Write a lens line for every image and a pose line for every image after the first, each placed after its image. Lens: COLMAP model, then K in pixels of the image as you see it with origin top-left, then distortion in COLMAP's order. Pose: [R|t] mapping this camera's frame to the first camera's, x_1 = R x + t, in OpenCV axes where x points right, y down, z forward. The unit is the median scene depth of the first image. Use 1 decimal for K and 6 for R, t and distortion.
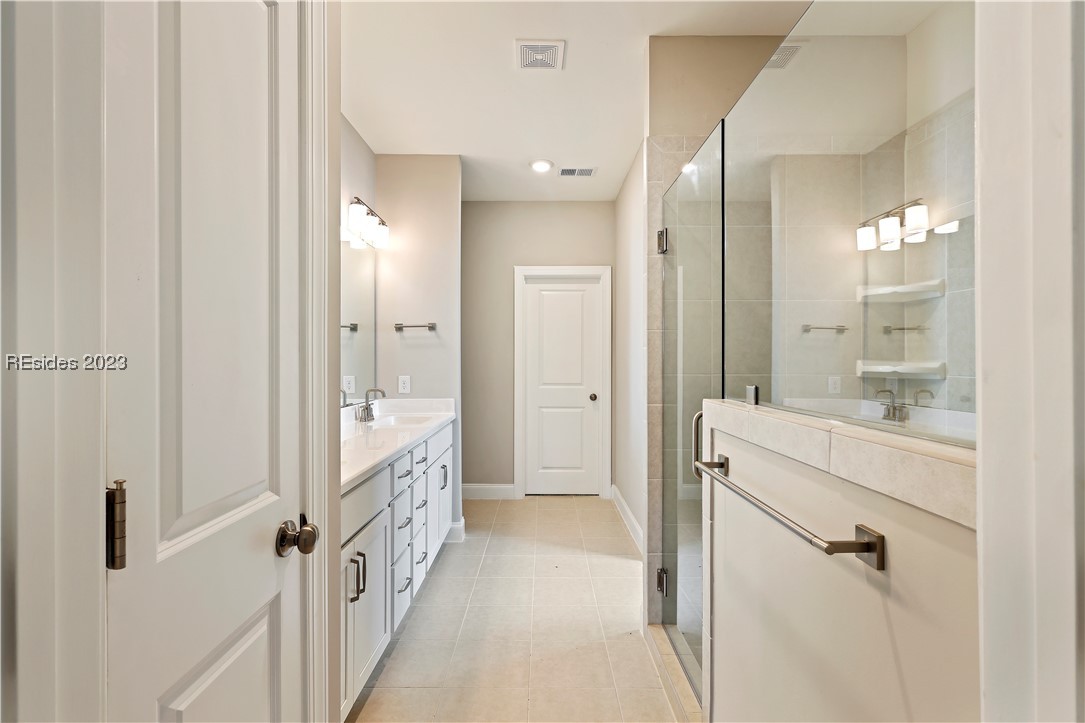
lens RADIAL K [[507.0, 0, 538.6], [0, 507.0, 361.8], [0, 0, 1]] dist [0.000707, 0.000302]
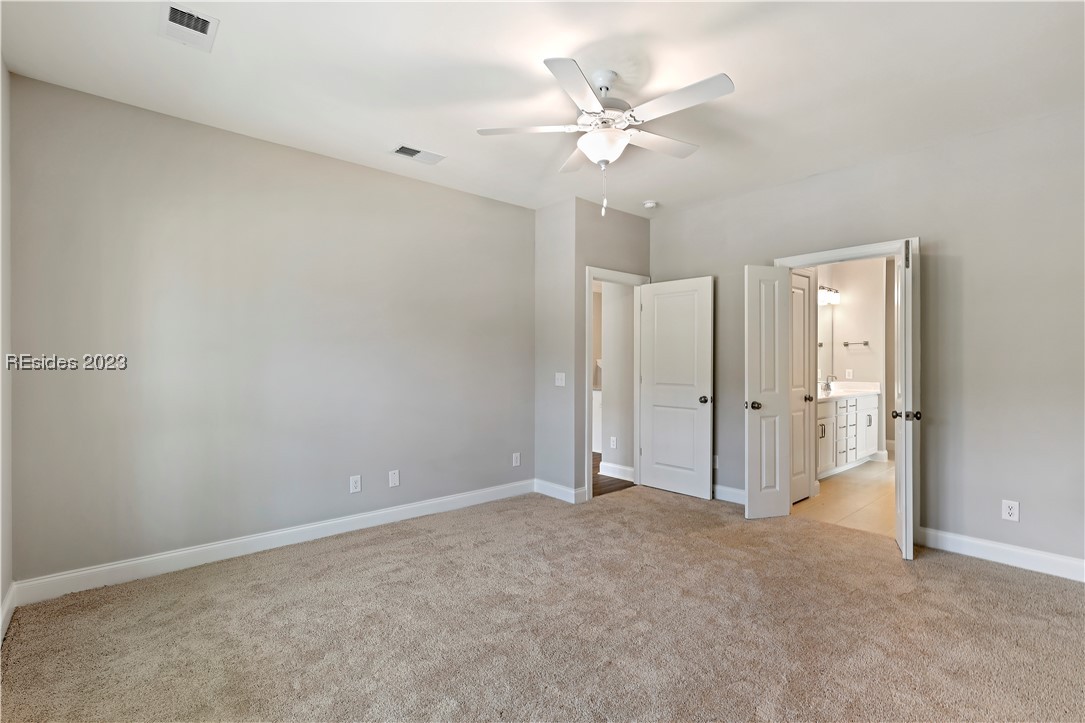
lens RADIAL K [[507.0, 0, 542.1], [0, 507.0, 363.1], [0, 0, 1]] dist [0.000707, 0.000302]
pose [[0.661590, 0.002997, -0.749860, 0.408916], [-0.005043, 0.999987, -0.000452, 0.010103], [0.749849, 0.004081, 0.661596, -1.145316]]
